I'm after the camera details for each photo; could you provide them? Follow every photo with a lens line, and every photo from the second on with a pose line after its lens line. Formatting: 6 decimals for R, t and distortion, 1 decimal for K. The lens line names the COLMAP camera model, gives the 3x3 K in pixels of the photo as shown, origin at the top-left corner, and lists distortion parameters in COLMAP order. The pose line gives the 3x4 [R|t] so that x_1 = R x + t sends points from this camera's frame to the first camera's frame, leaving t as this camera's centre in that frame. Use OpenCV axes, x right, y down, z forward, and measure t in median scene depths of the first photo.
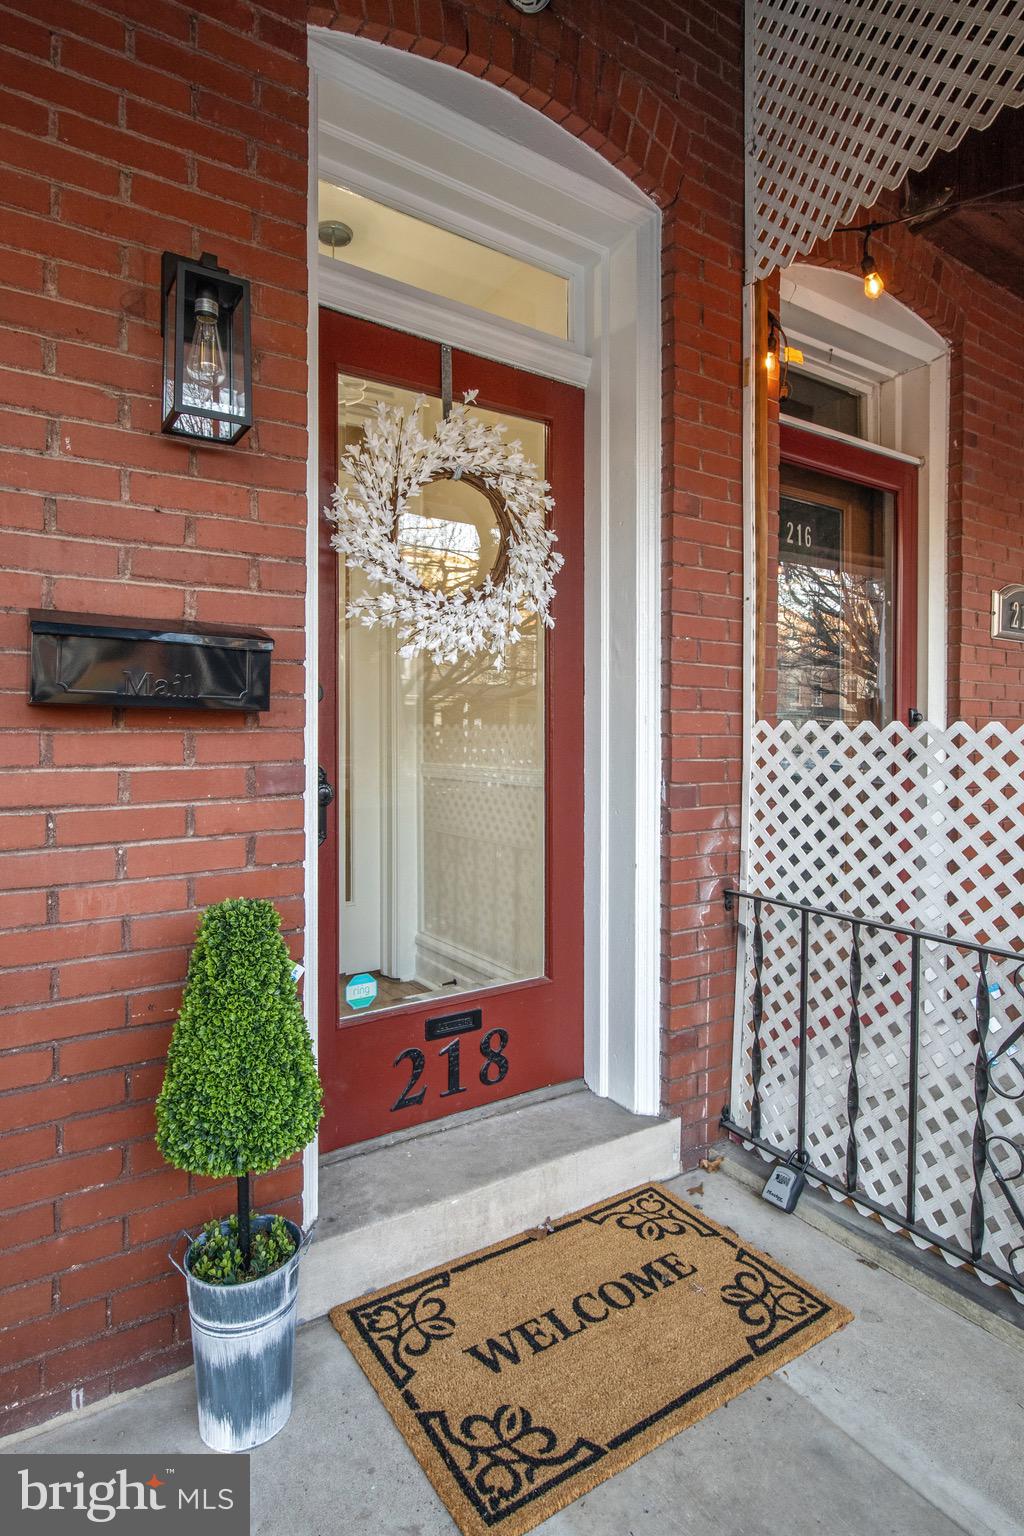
lens RADIAL K [[824.8, 0, 509.8], [0, 824.8, 736.7], [0, 0, 1]] dist [0.002180, -0.011333]
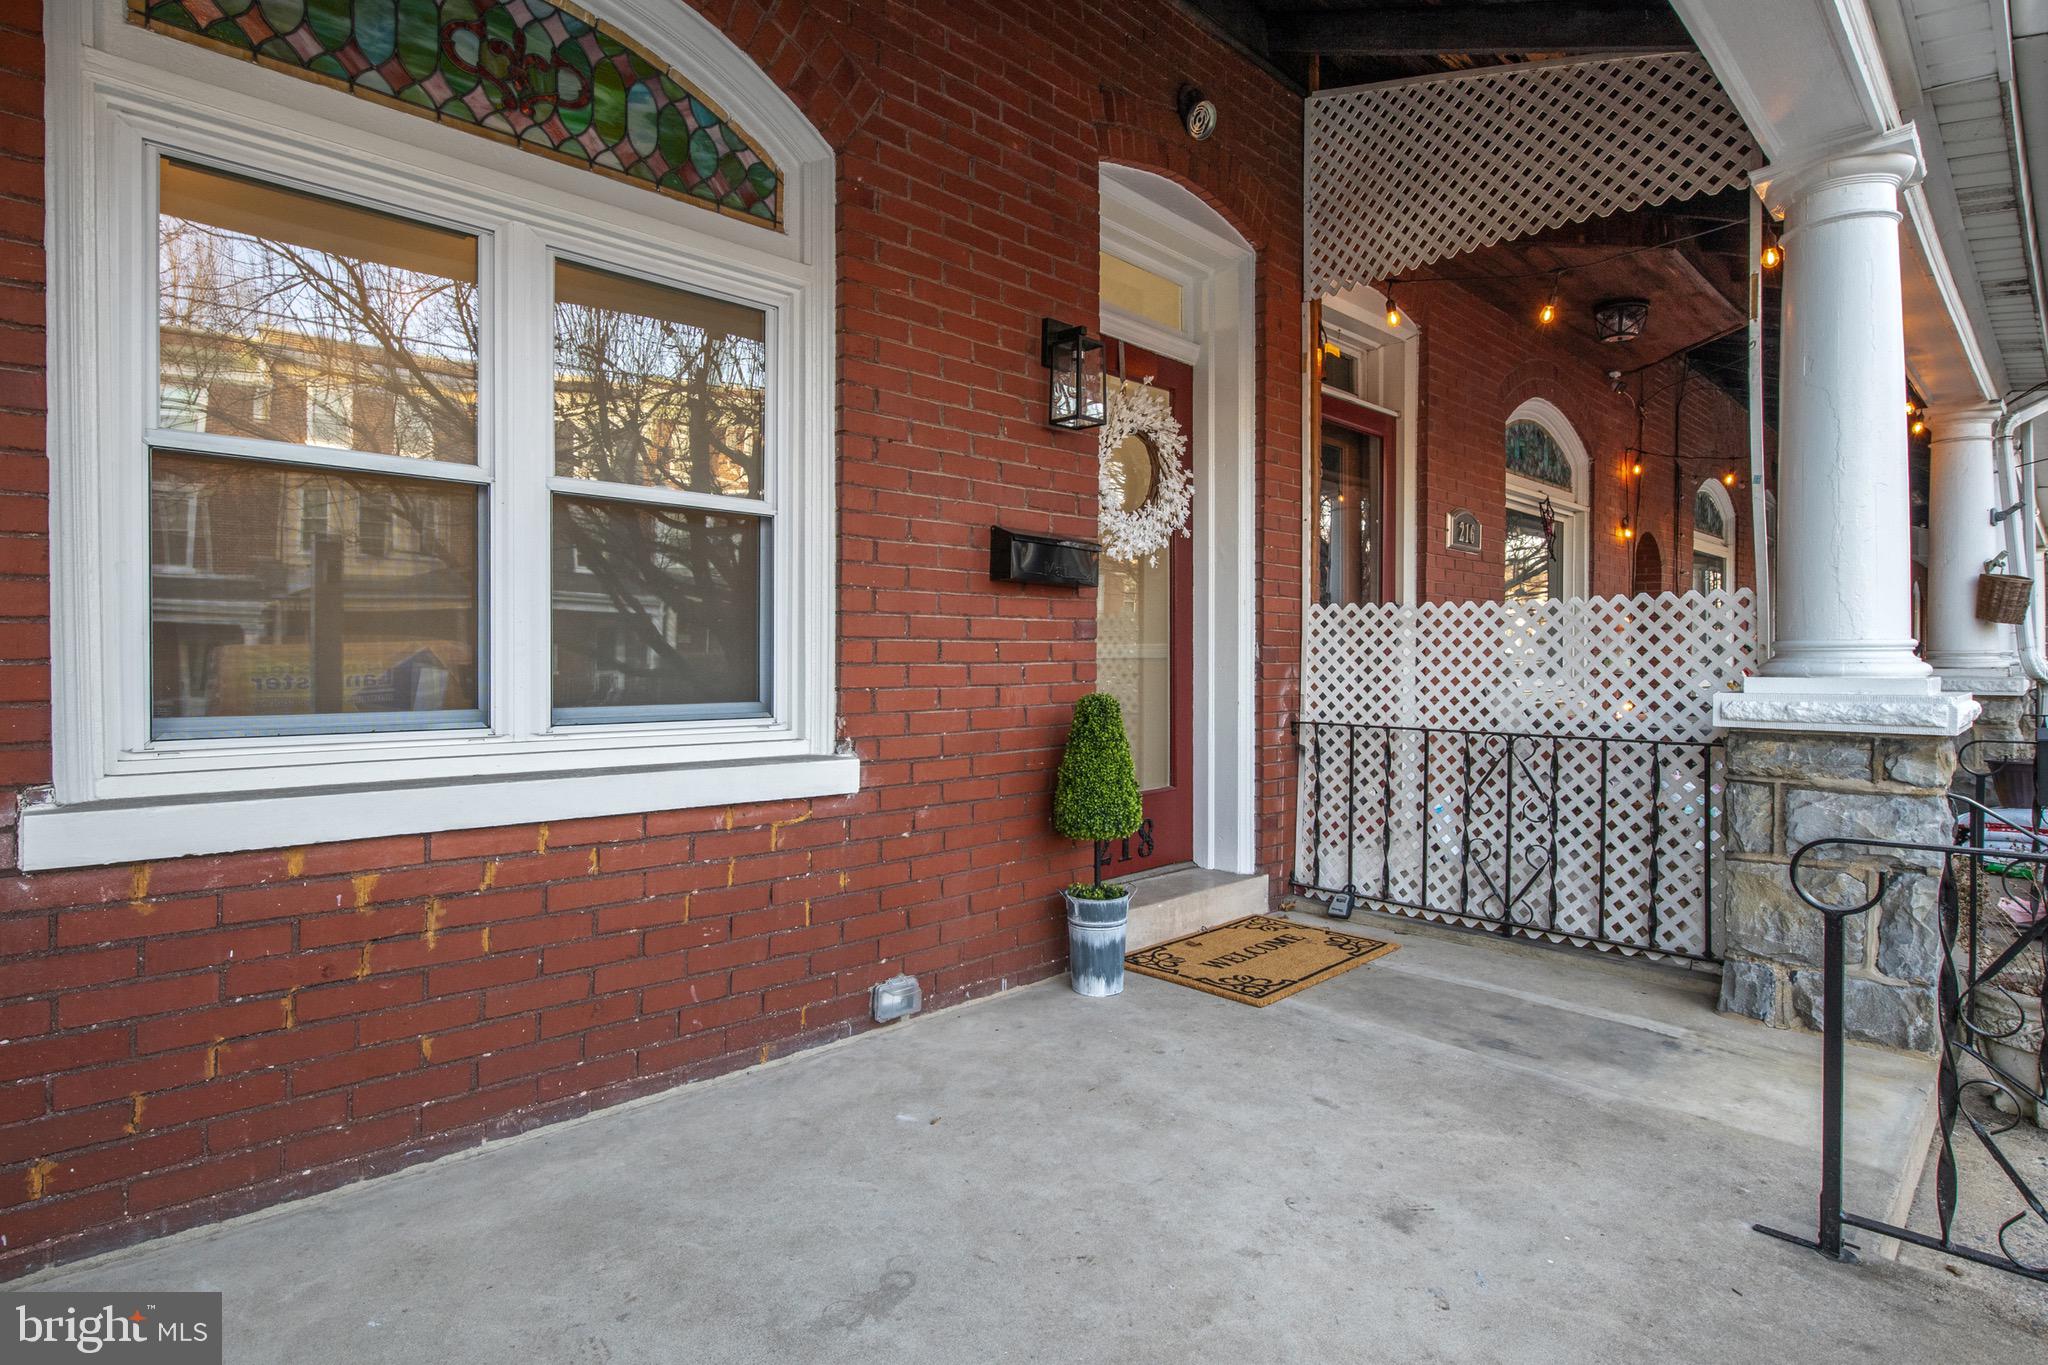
lens RADIAL K [[1061.2, 0, 1021.7], [0, 1061.2, 663.2], [0, 0, 1]] dist [-0.001116, -0.000134]
pose [[0.980189, -0.002644, 0.198047, -0.591428], [0.002228, 0.999995, 0.002327, 0.082094], [-0.198052, -0.001839, 0.980190, -0.753814]]
